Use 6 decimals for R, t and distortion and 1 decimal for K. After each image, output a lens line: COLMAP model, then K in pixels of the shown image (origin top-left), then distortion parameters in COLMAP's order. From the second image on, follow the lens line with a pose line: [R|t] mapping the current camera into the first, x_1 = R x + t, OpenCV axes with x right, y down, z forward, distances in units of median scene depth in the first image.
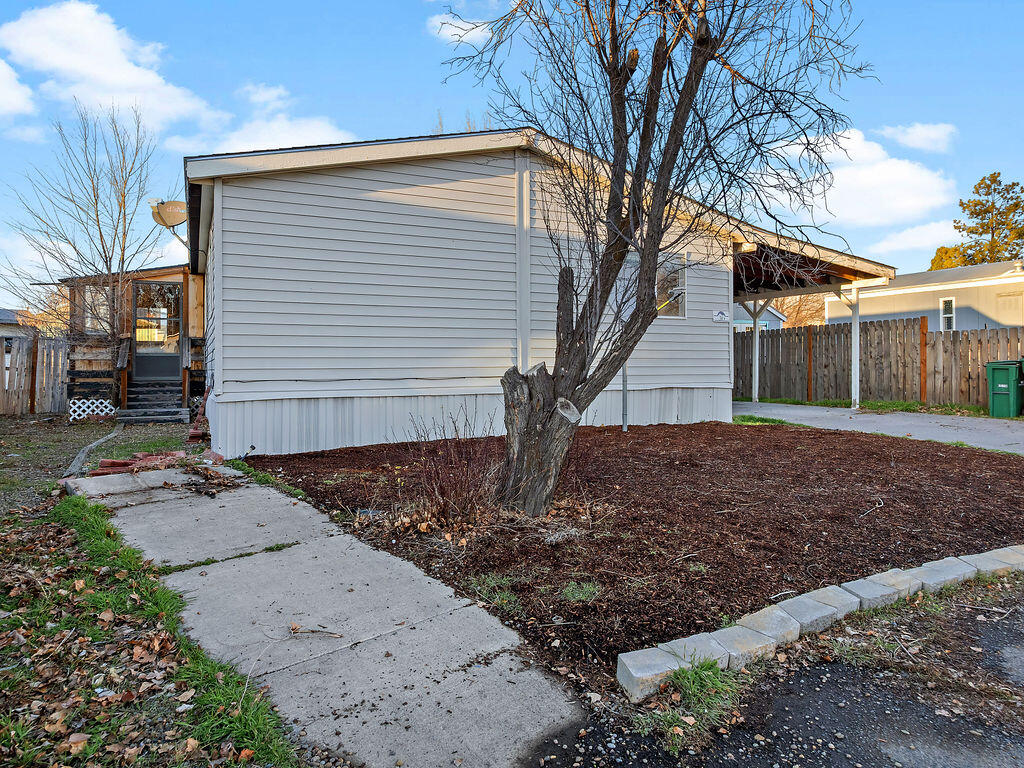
lens RADIAL K [[654.1, 0, 512.8], [0, 654.1, 374.0], [0, 0, 1]] dist [0.000914, 0.000198]
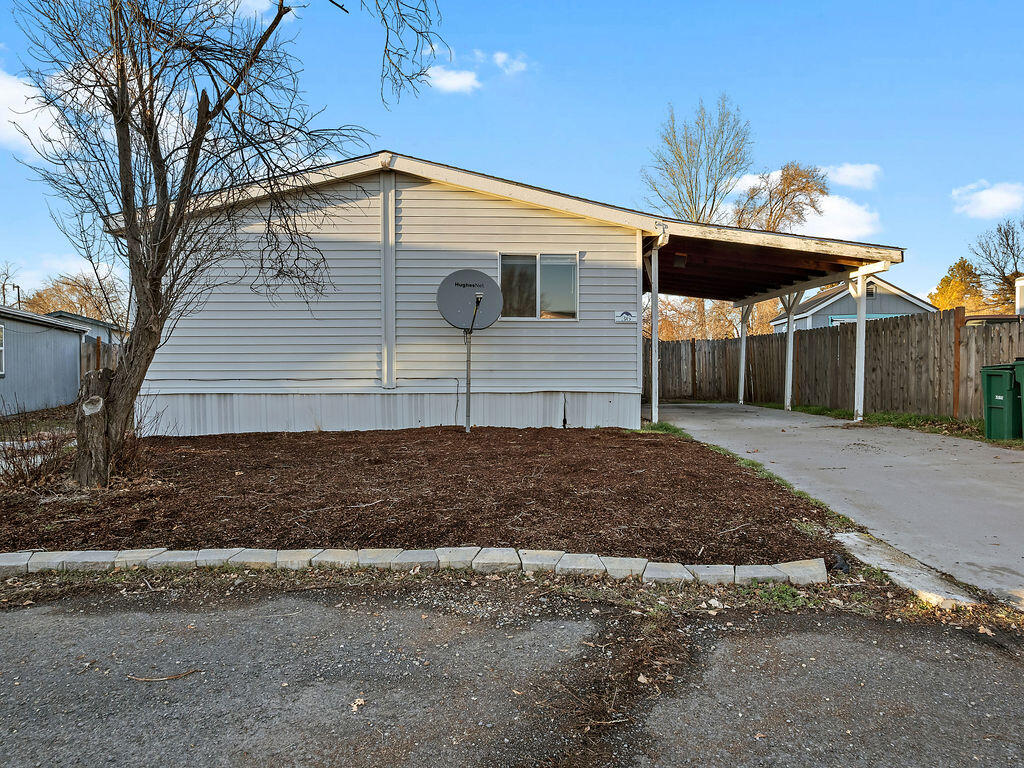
lens RADIAL K [[654.1, 0, 513.2], [0, 654.1, 387.6], [0, 0, 1]] dist [0.000914, 0.000198]
pose [[0.906175, 0.016527, -0.422581, 0.571430], [-0.007649, 0.999713, 0.022696, -0.006424], [0.422834, -0.017335, 0.906041, 0.075342]]
